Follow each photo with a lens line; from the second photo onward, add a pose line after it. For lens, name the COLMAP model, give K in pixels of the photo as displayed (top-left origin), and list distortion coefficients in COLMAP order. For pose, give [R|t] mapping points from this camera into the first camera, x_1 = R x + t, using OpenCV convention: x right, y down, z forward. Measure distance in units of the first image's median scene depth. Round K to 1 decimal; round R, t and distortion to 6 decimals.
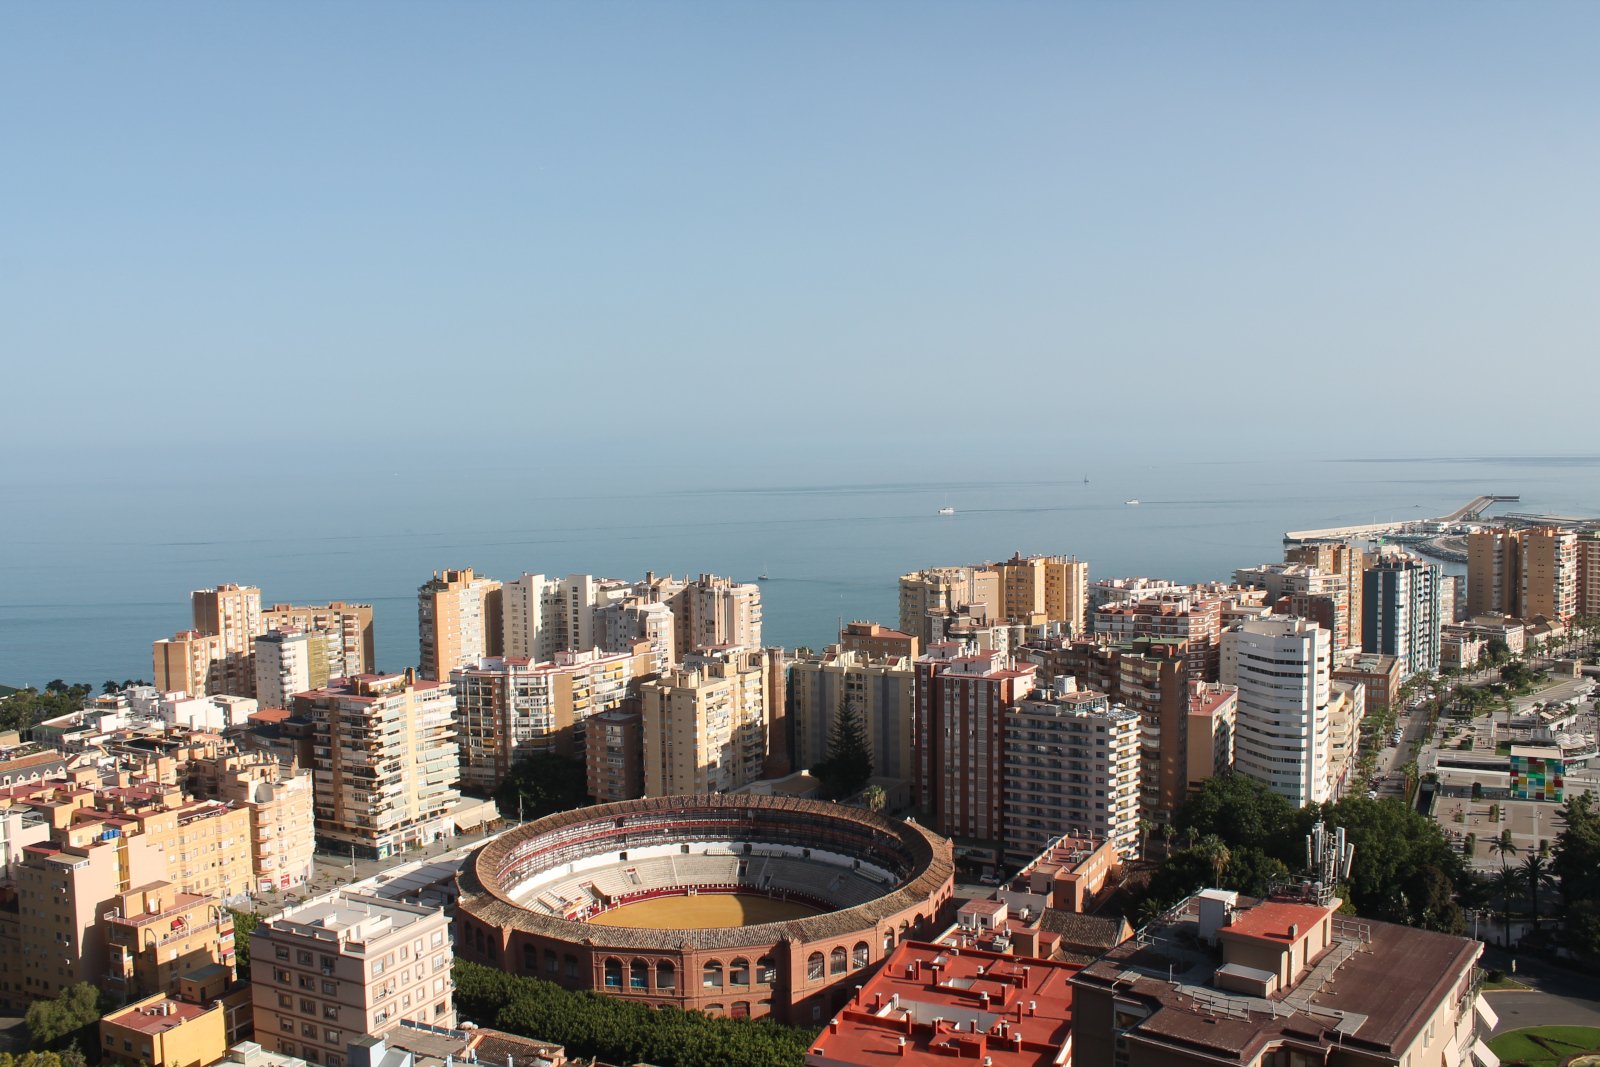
lens RADIAL K [[1365.8, 0, 800.0], [0, 1365.8, 533.5], [0, 0, 1]] dist [-0.174578, 0.166024]
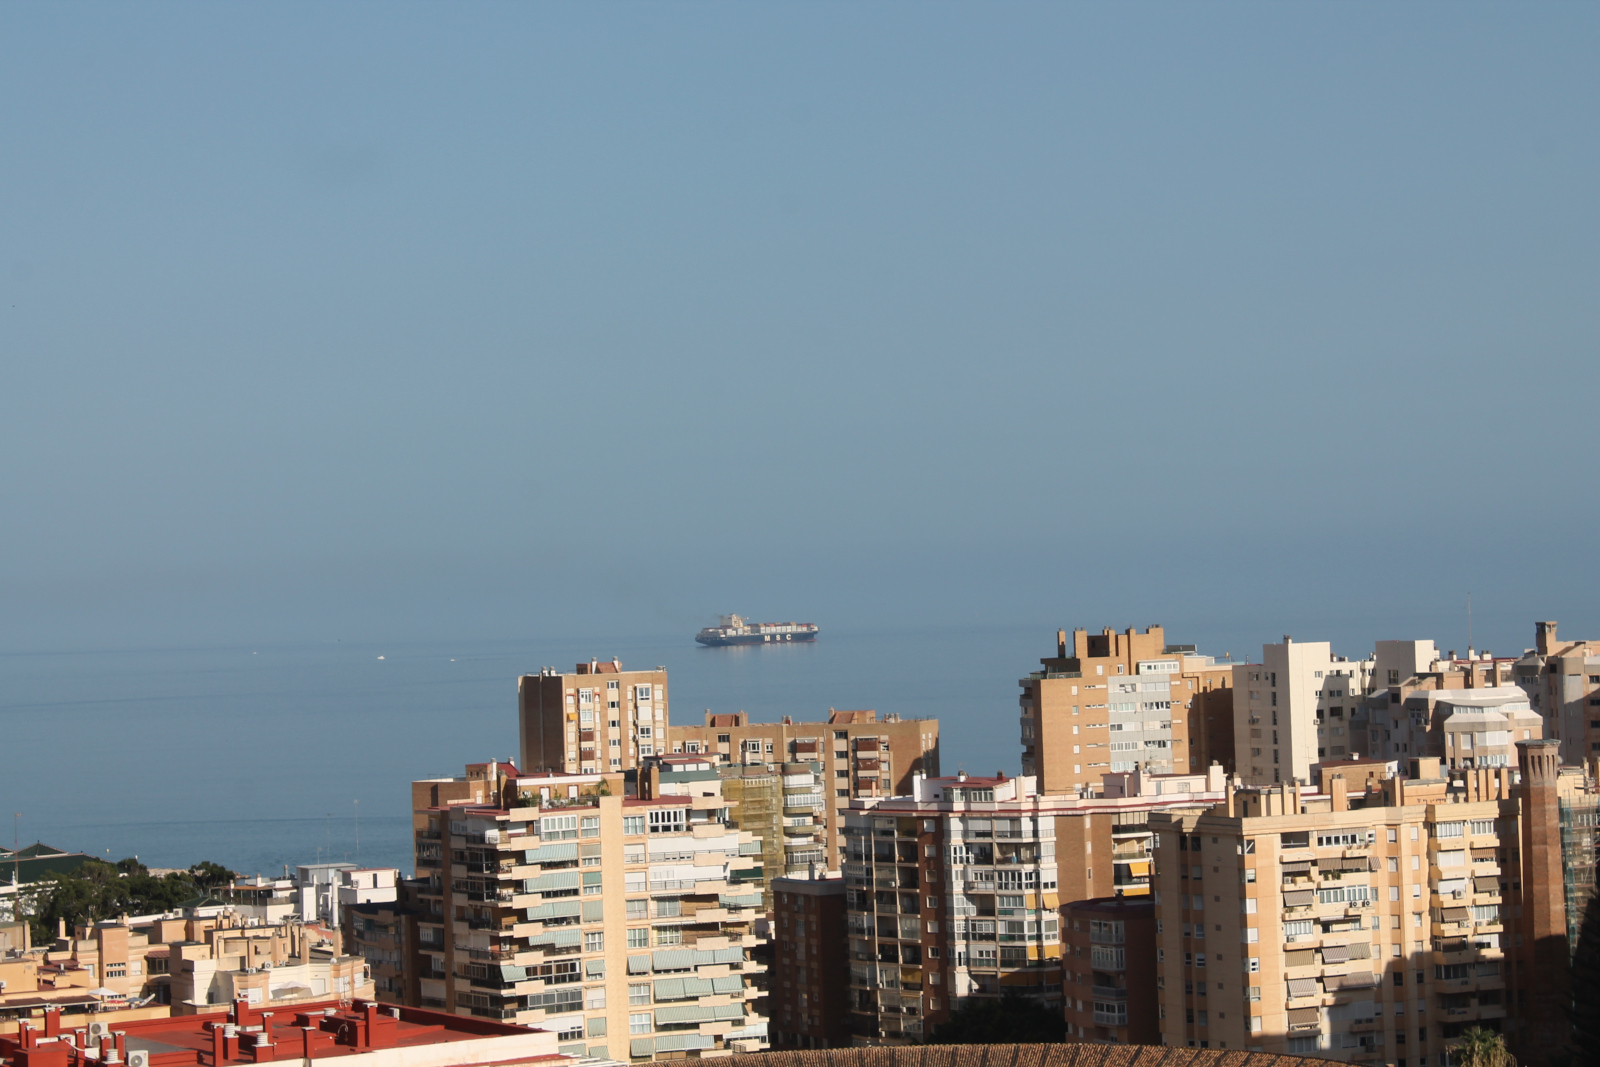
lens RADIAL K [[3940.8, 0, 800.0], [0, 3940.8, 533.5], [0, 0, 1]] dist [0.098576, 0.106096]
pose [[0.832242, -0.025064, -0.553846, 0.437958], [-0.011331, 0.998000, -0.062191, 0.099847], [0.554297, 0.058033, 0.830293, -0.035728]]
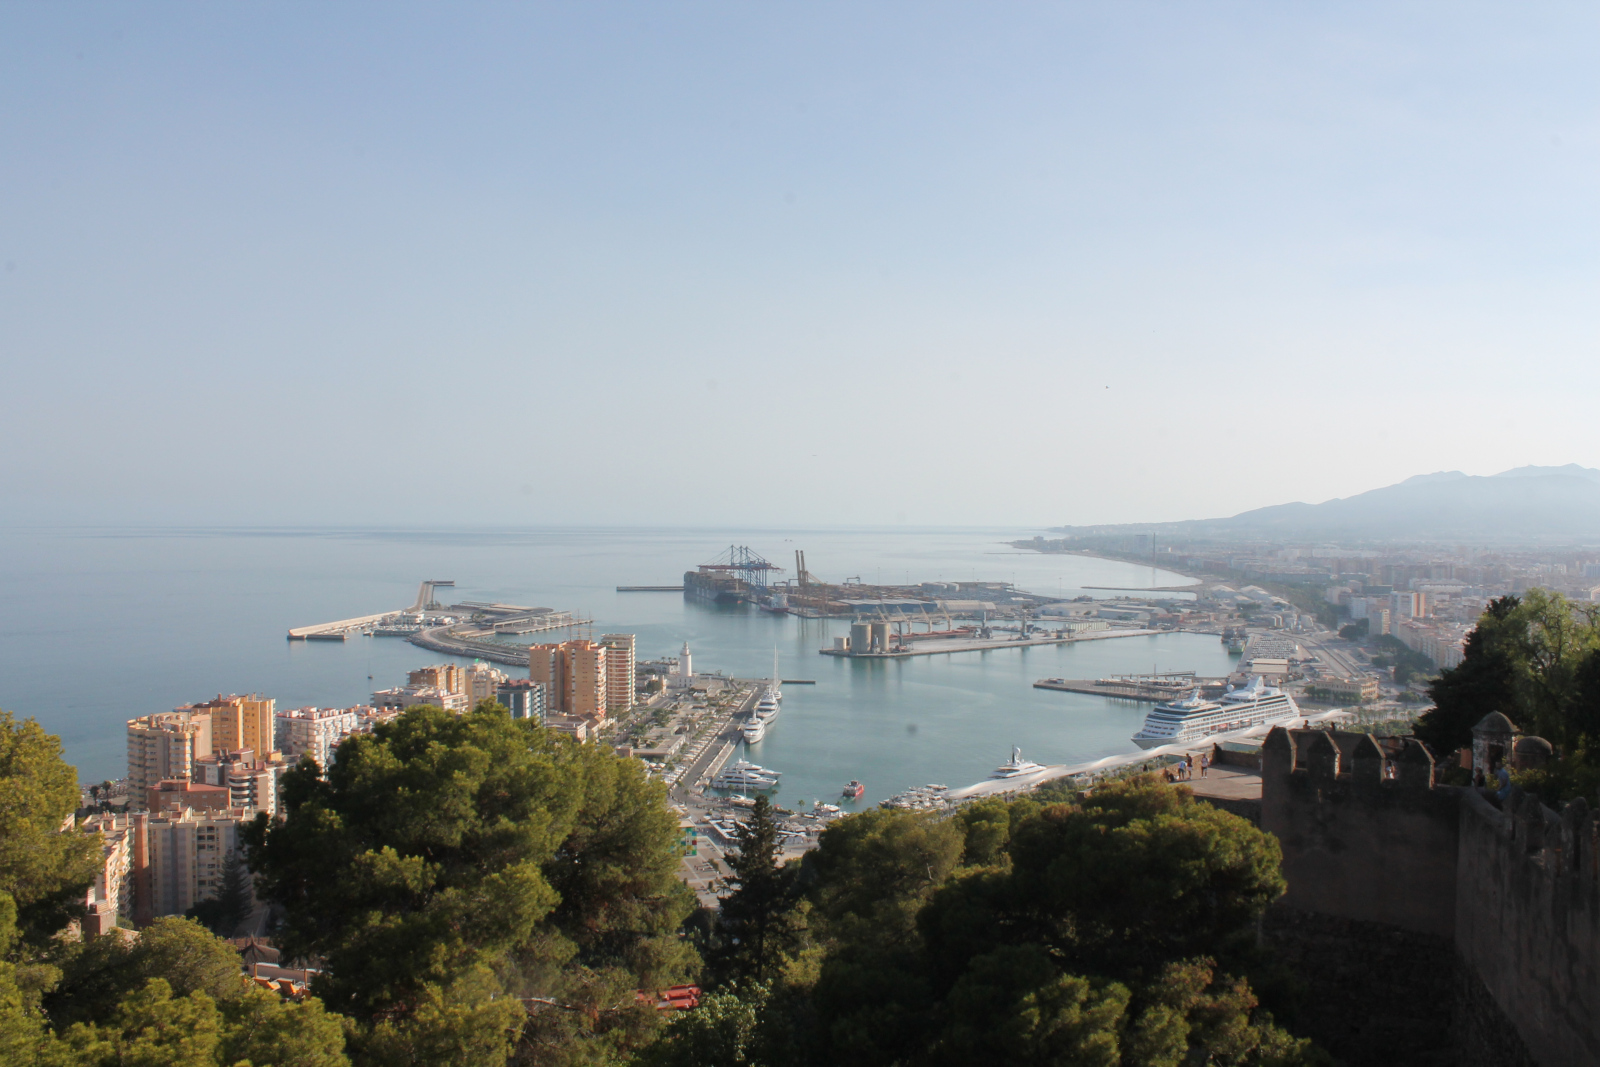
lens RADIAL K [[1365.8, 0, 800.0], [0, 1365.8, 533.5], [0, 0, 1]] dist [-0.174578, 0.166024]
pose [[0.702040, 0.009649, 0.712072, -0.439595], [0.025955, 0.998897, -0.039126, -0.098120], [-0.711664, 0.045950, 0.701015, -0.187302]]
